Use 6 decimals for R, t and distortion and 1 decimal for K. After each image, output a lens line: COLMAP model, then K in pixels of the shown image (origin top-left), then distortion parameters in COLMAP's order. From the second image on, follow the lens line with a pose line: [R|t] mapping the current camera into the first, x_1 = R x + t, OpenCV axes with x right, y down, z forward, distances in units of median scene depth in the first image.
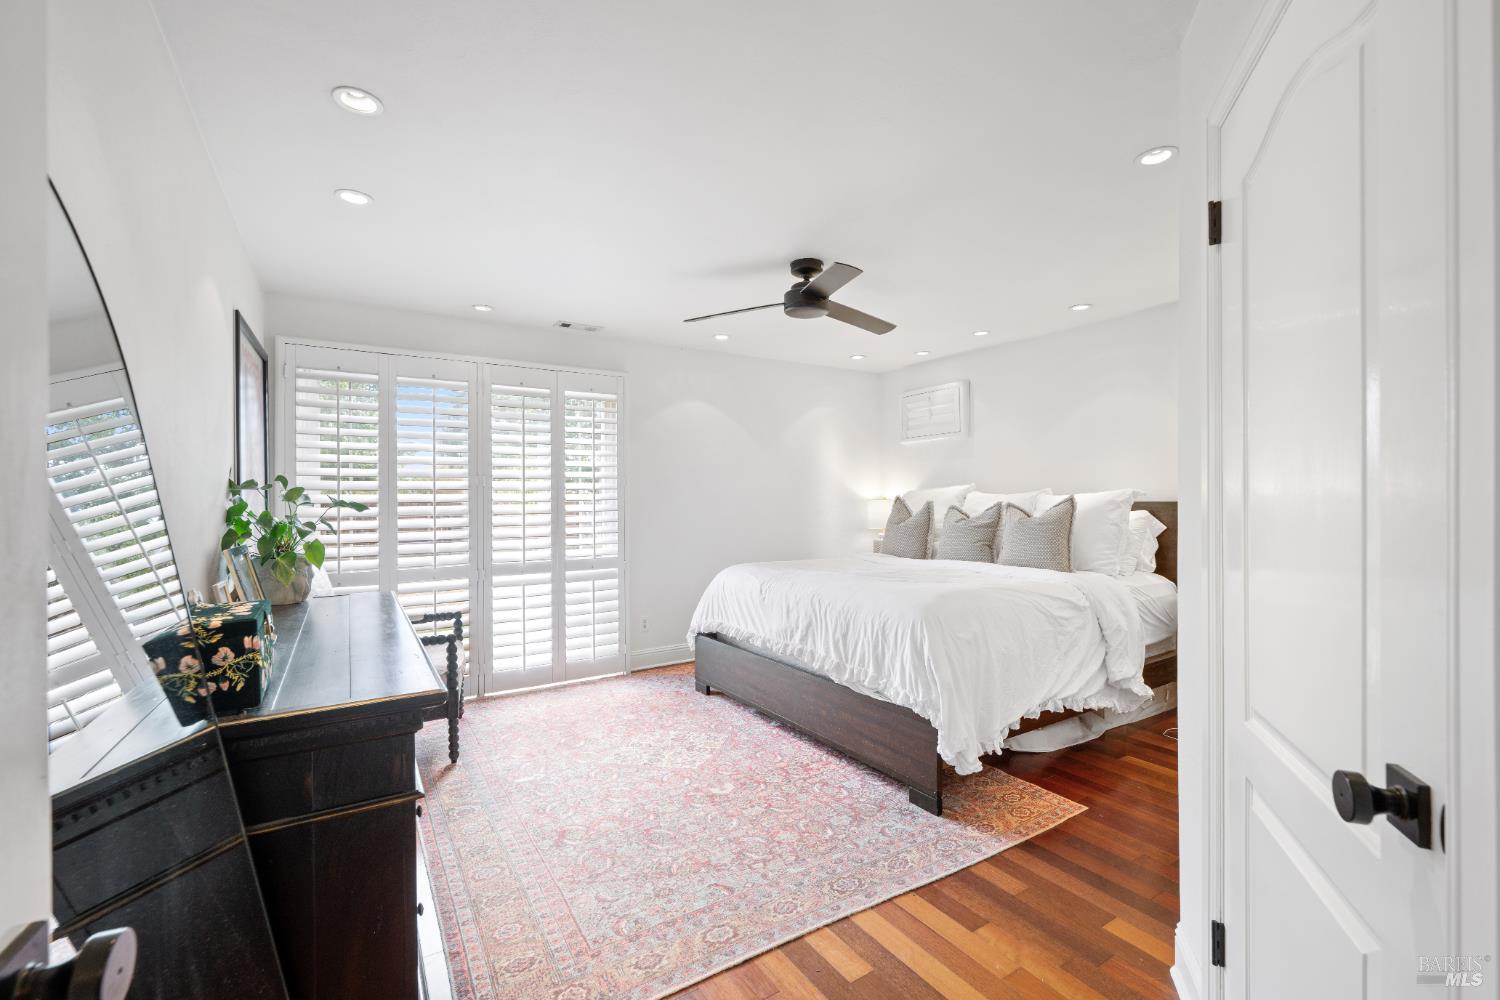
lens RADIAL K [[643.1, 0, 760.5], [0, 643.1, 500.8], [0, 0, 1]] dist [0.004224, 0.000306]
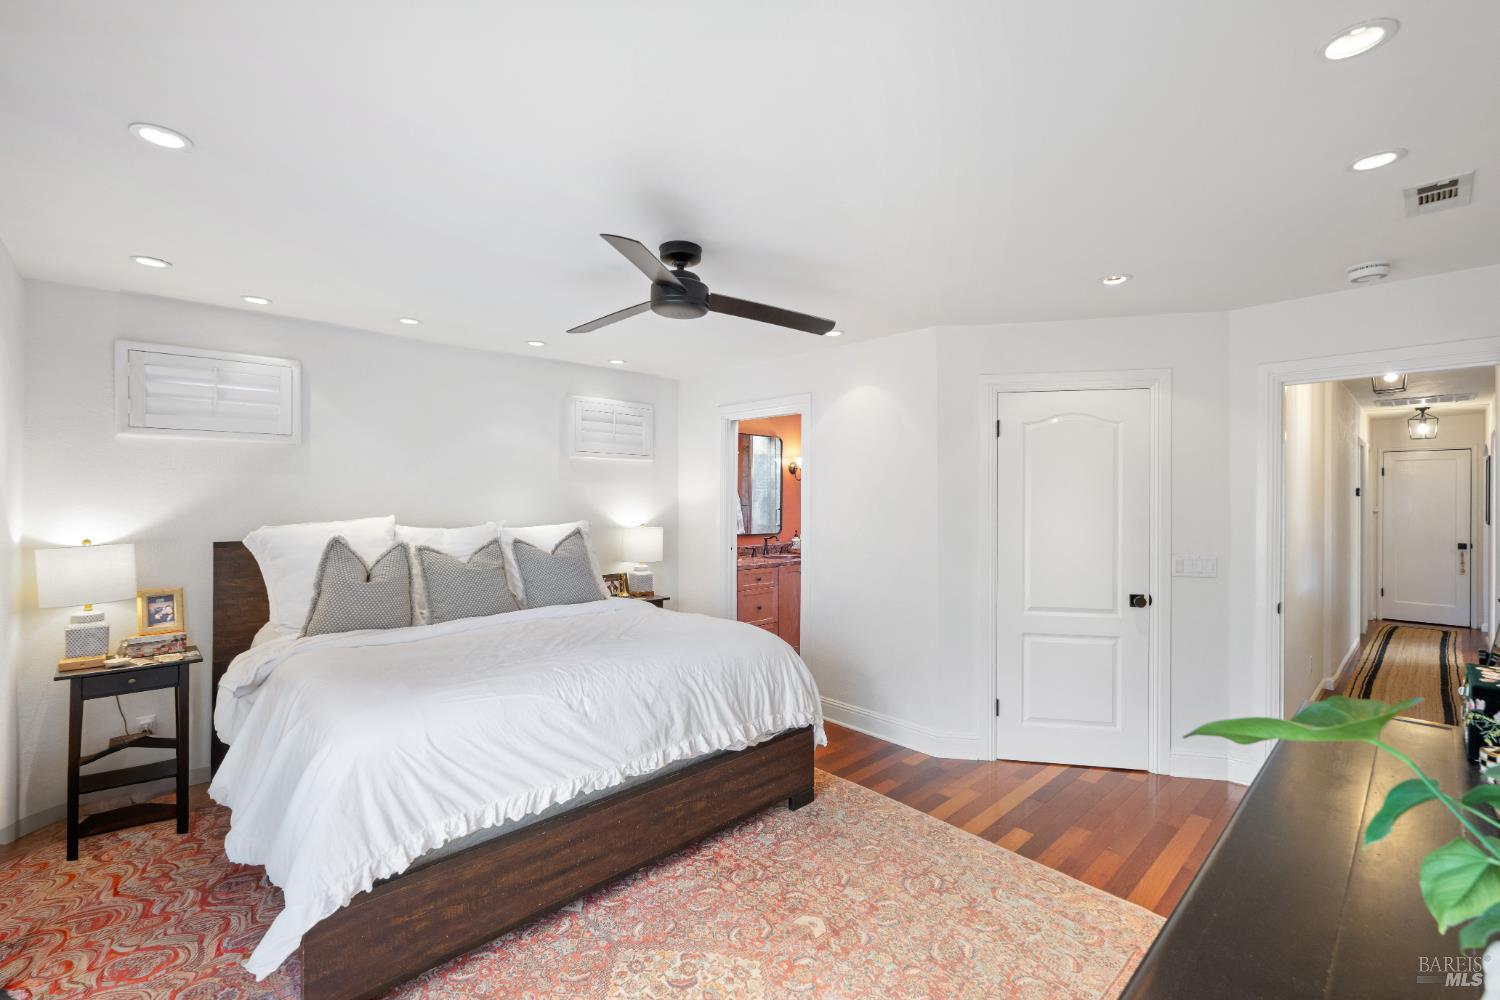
lens RADIAL K [[643.1, 0, 754.3], [0, 643.1, 498.0], [0, 0, 1]] dist [0.004224, 0.000306]
pose [[-0.188197, 0.005804, 0.982114, -0.813732], [0.002458, 0.999982, -0.005439, -0.068547], [-0.982128, 0.001390, -0.188208, 1.205663]]
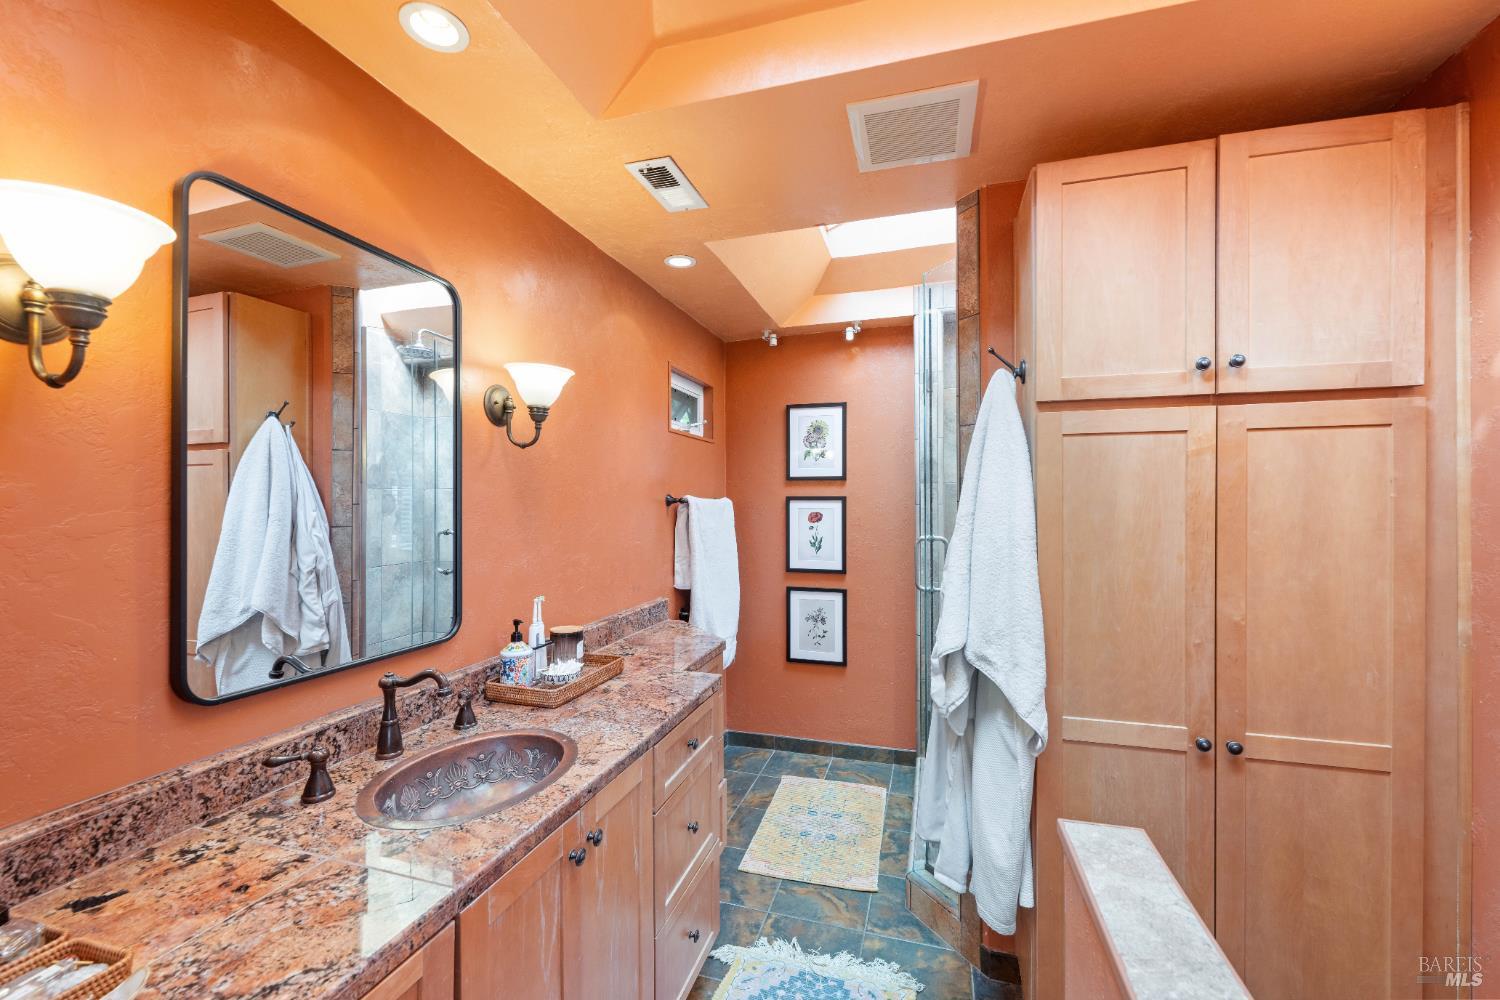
lens RADIAL K [[601.3, 0, 752.7], [0, 601.3, 503.8], [0, 0, 1]] dist [-0.001956, -0.000273]
pose [[-0.641663, 0.005530, 0.766967, 0.765290], [0.010924, 0.999938, 0.001929, -0.080418], [-0.766909, 0.009617, -0.641684, 0.840392]]
